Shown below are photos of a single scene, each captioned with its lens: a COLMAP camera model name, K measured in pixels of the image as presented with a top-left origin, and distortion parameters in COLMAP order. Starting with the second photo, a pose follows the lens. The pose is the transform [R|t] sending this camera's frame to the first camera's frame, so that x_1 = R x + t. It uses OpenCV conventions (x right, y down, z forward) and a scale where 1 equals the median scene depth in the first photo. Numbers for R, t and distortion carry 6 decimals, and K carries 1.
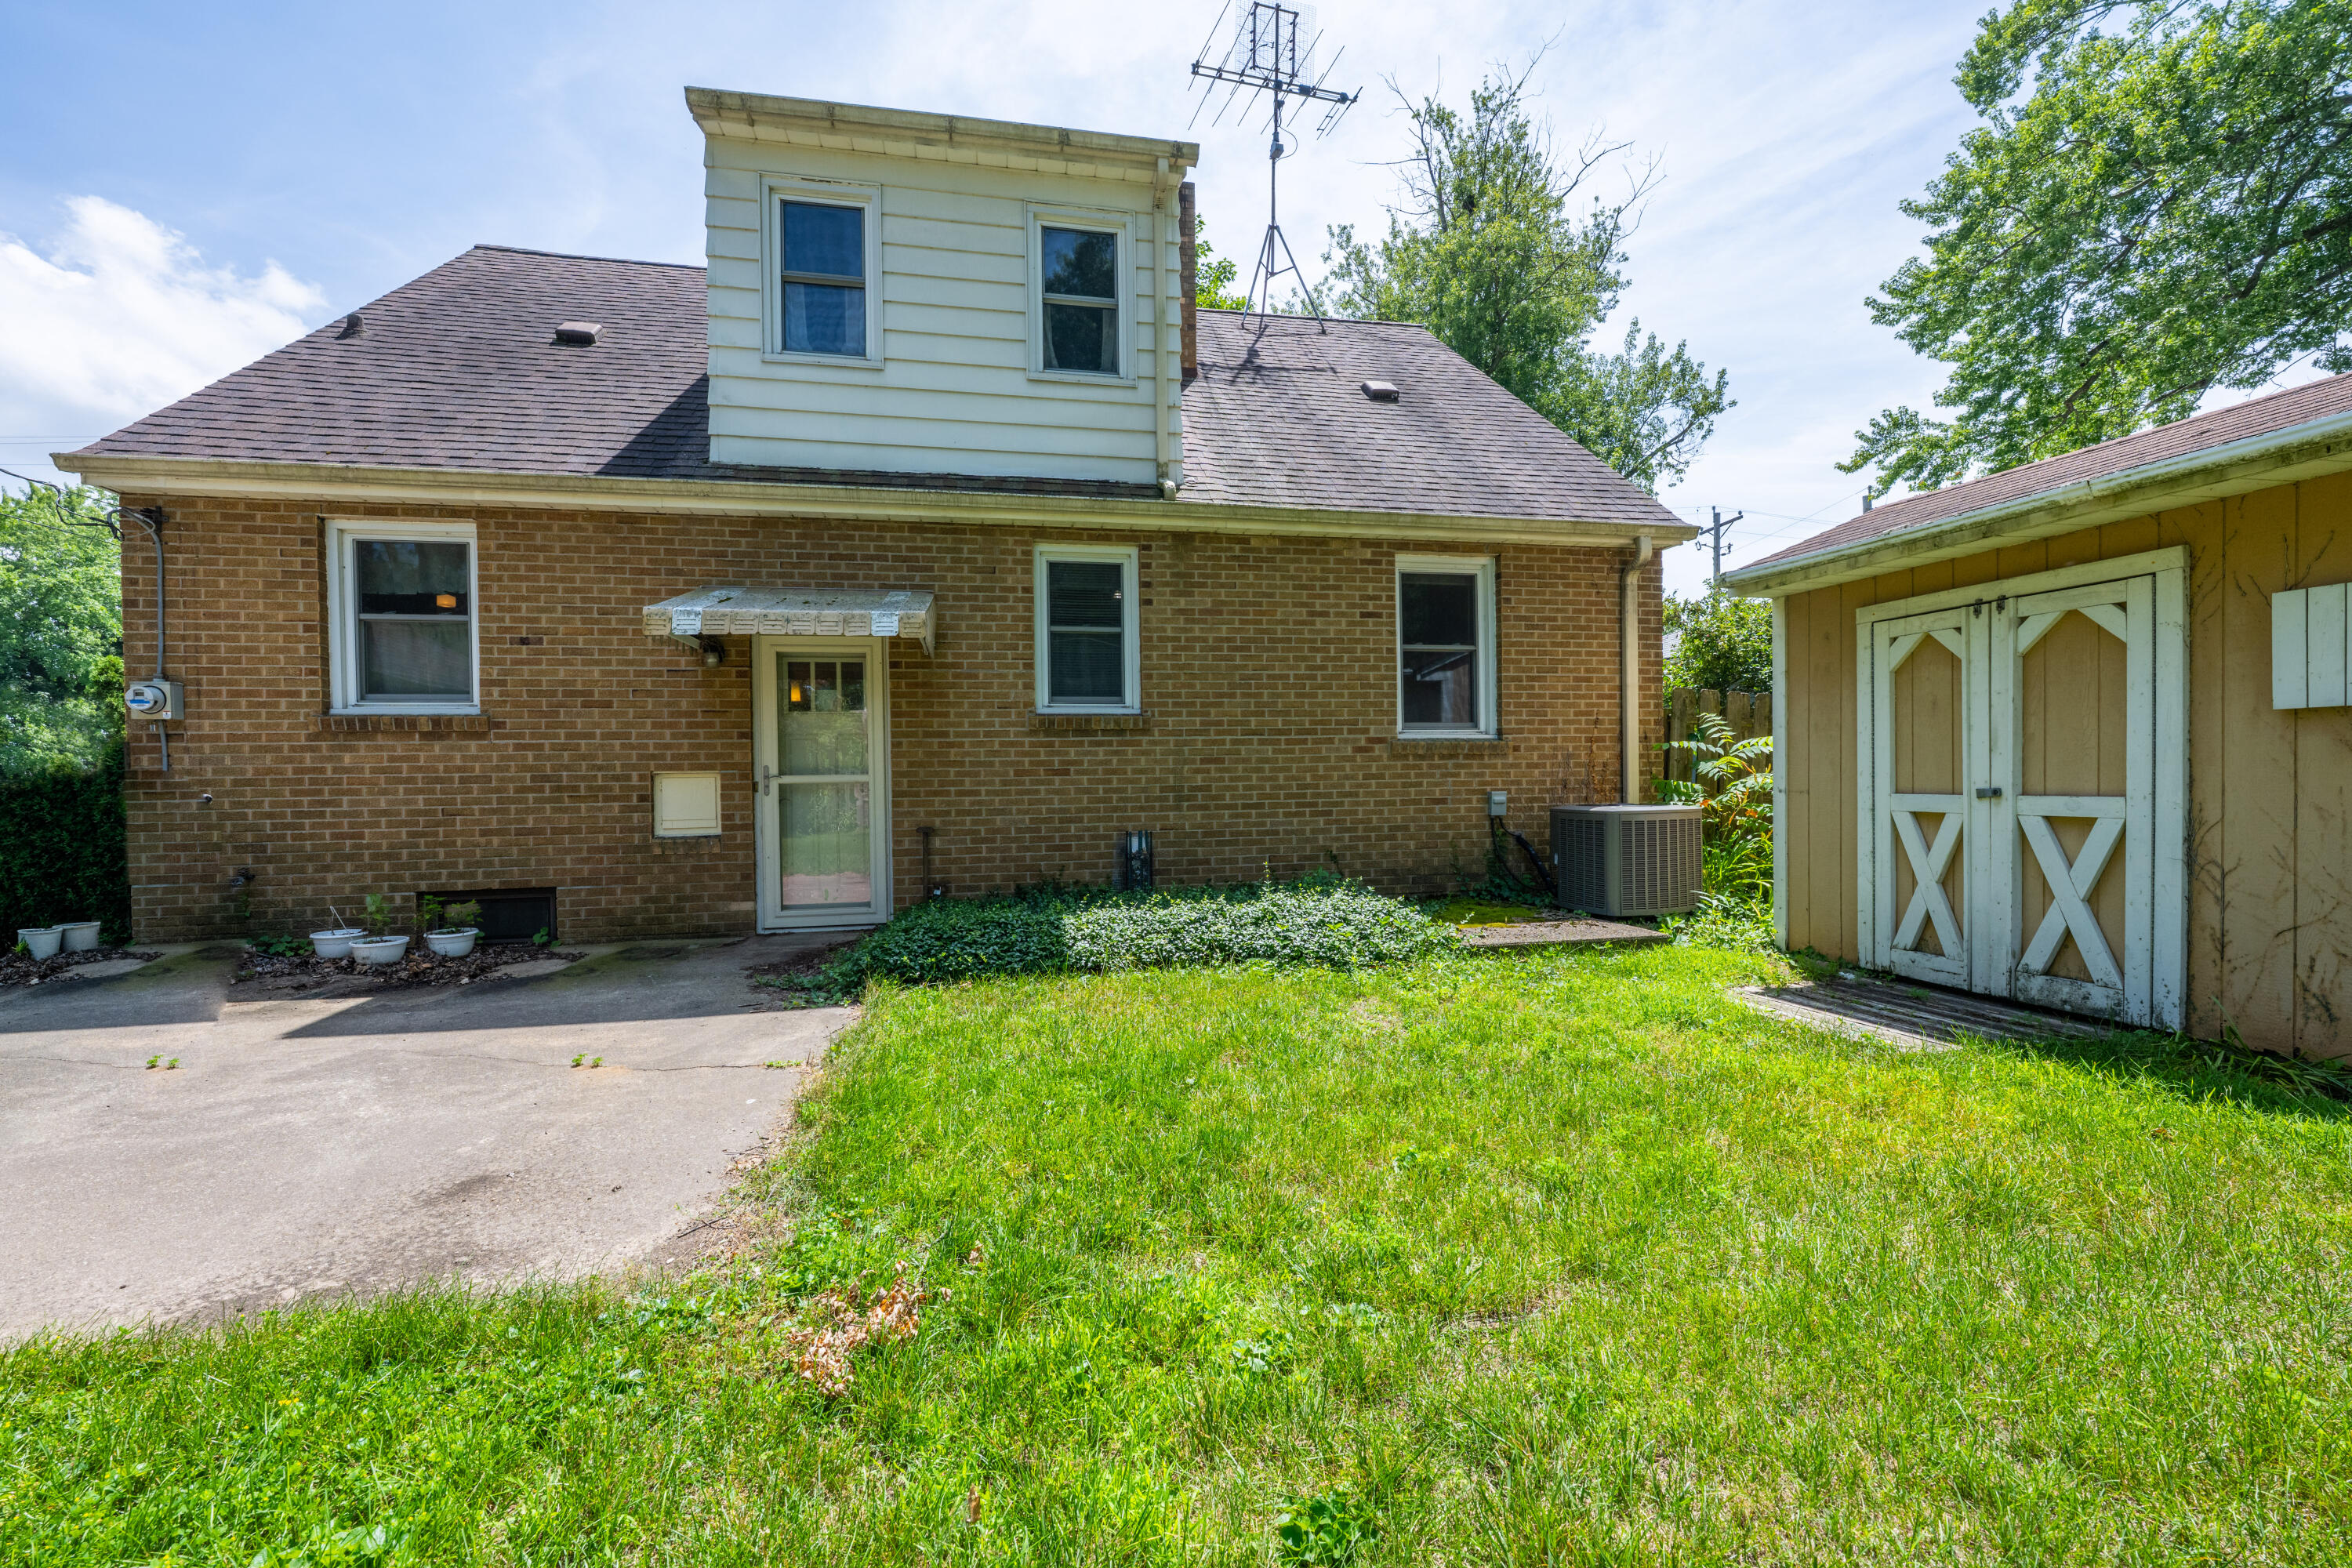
lens RADIAL K [[942.4, 0, 1173.0], [0, 942.4, 792.2], [0, 0, 1]] dist [-0.000293, 0.000325]
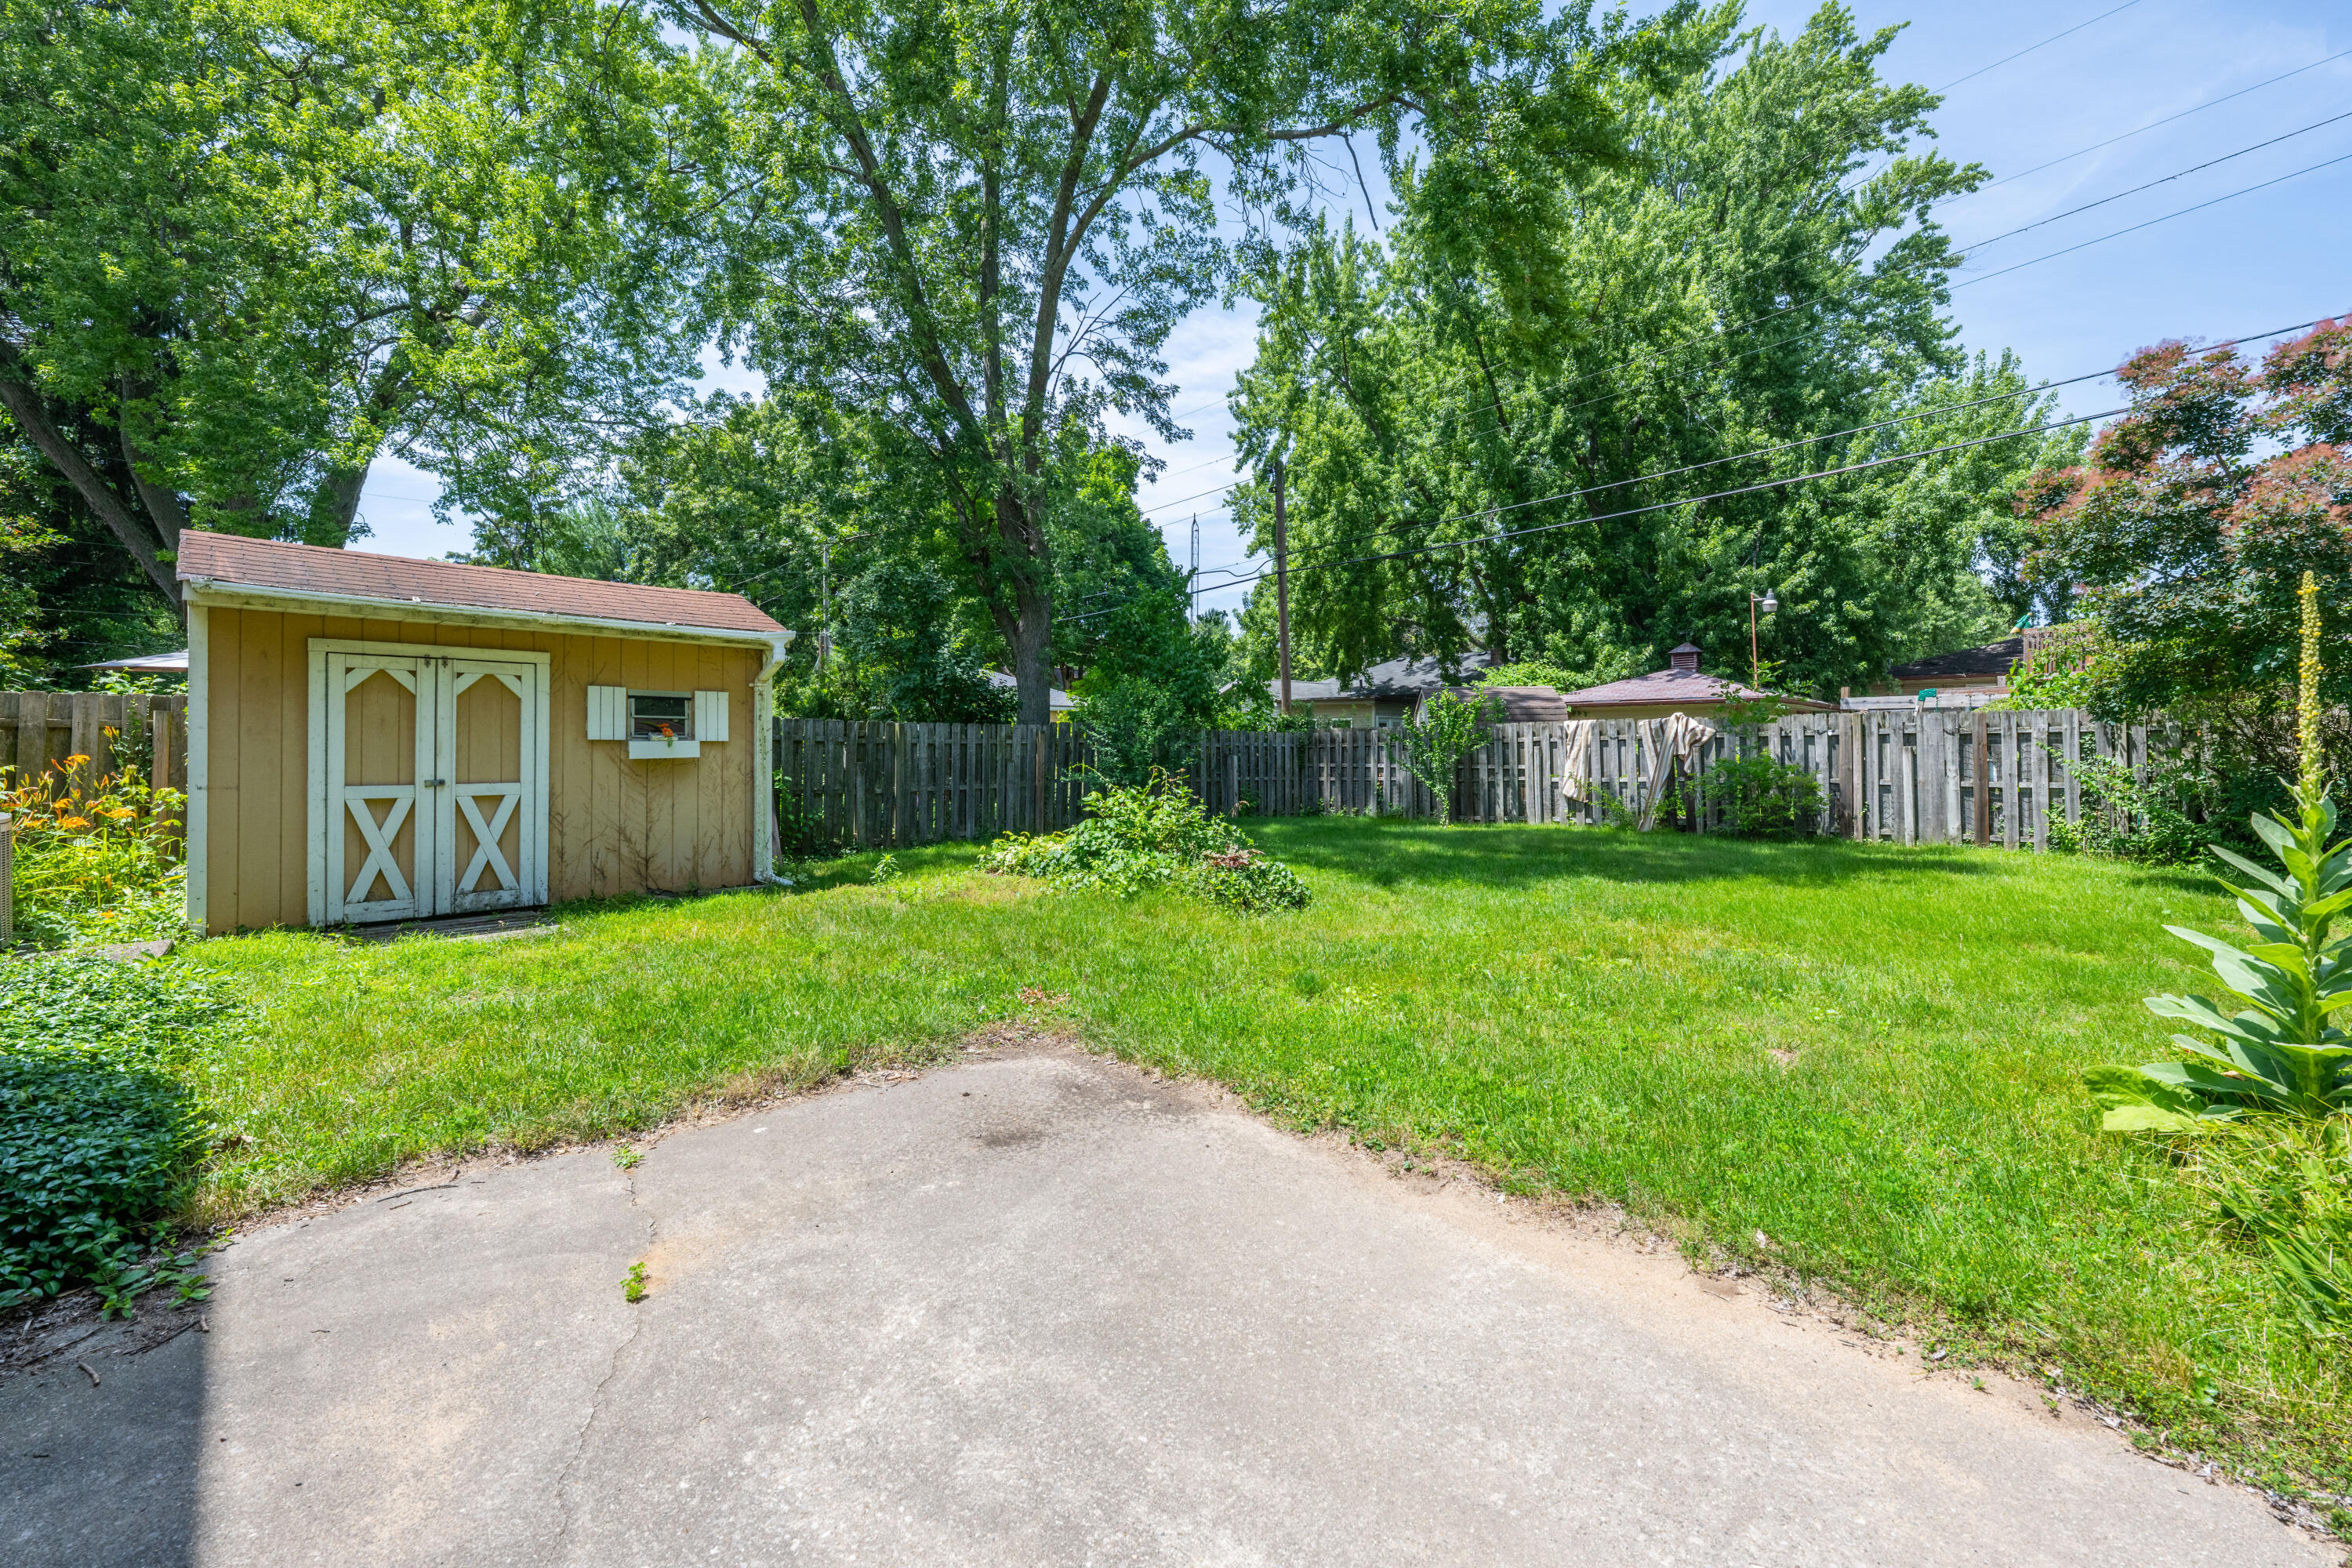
lens RADIAL K [[942.4, 0, 1171.8], [0, 942.4, 728.9], [0, 0, 1]] dist [-0.000293, 0.000325]
pose [[-0.557218, 0.027182, 0.829921, -1.174531], [0.019819, 0.999615, -0.019434, -0.037024], [-0.830130, 0.005619, -0.557542, 0.944740]]
